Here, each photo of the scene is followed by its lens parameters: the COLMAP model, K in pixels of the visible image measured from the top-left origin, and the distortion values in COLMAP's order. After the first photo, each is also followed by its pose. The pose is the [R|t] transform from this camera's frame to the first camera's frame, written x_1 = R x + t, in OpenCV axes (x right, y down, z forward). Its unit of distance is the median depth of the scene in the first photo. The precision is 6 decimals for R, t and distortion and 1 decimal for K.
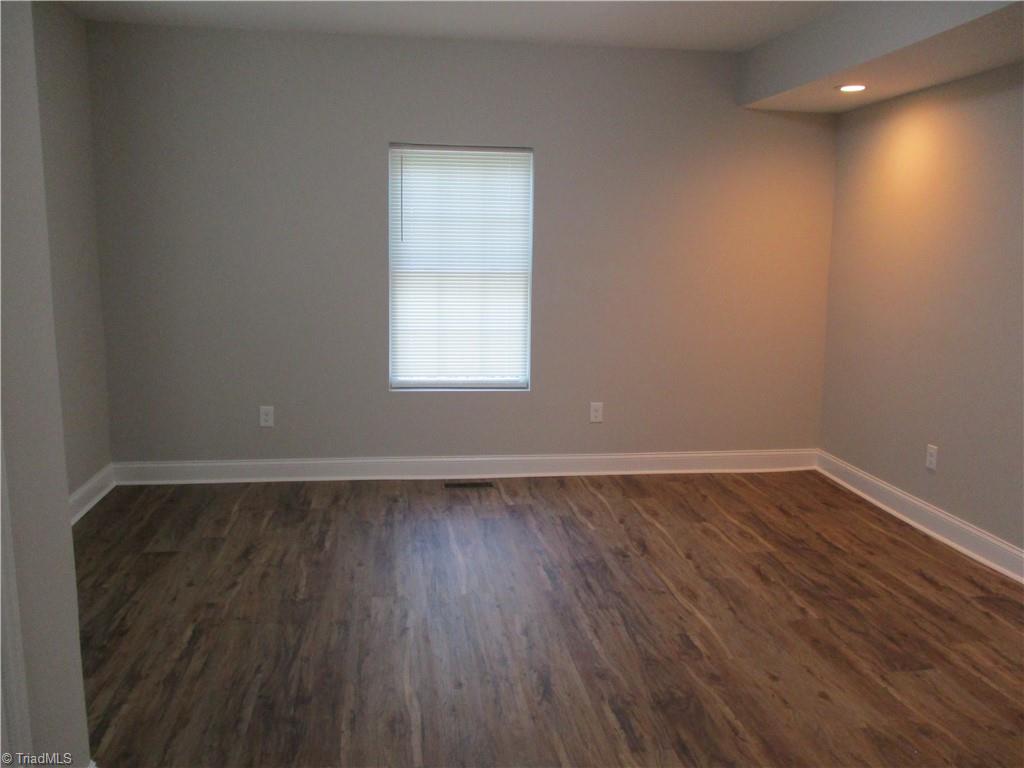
lens RADIAL K [[831.0, 0, 512.0], [0, 831.0, 384.0], [0, 0, 1]] dist [-0.051570, 0.013988]
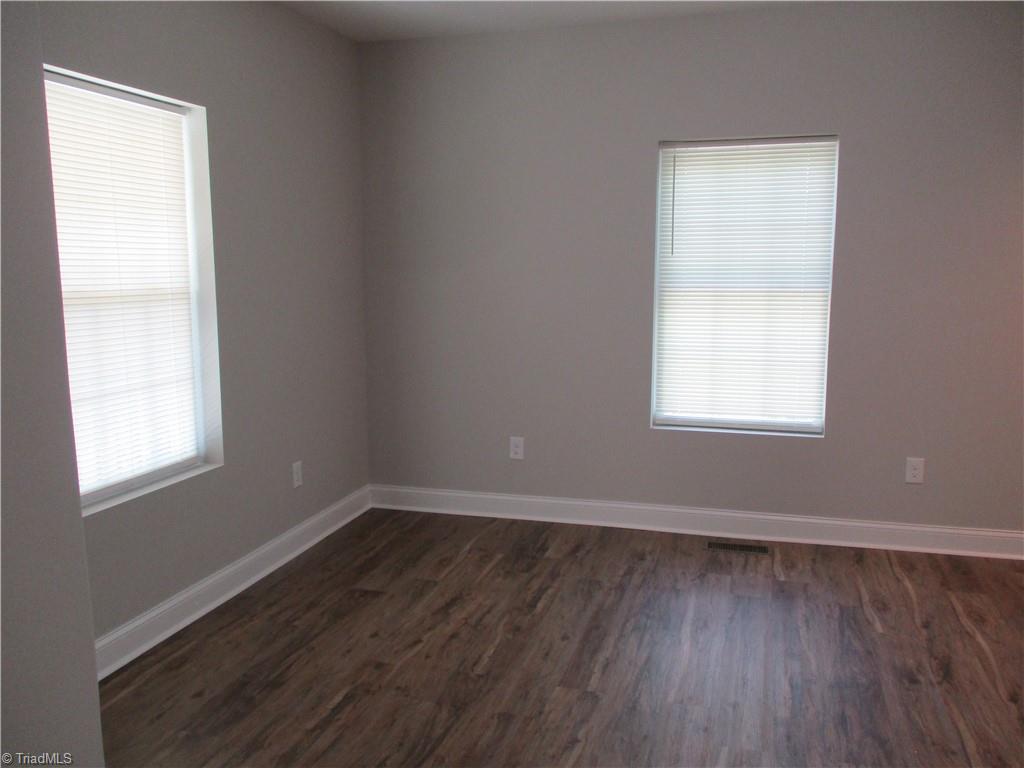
lens RADIAL K [[831.0, 0, 512.0], [0, 831.0, 384.0], [0, 0, 1]] dist [-0.051570, 0.013988]
pose [[0.902836, 0.037154, -0.428378, 0.100849], [-0.043834, 0.999022, -0.005736, -0.028902], [0.427746, 0.023956, 0.903582, 0.170760]]
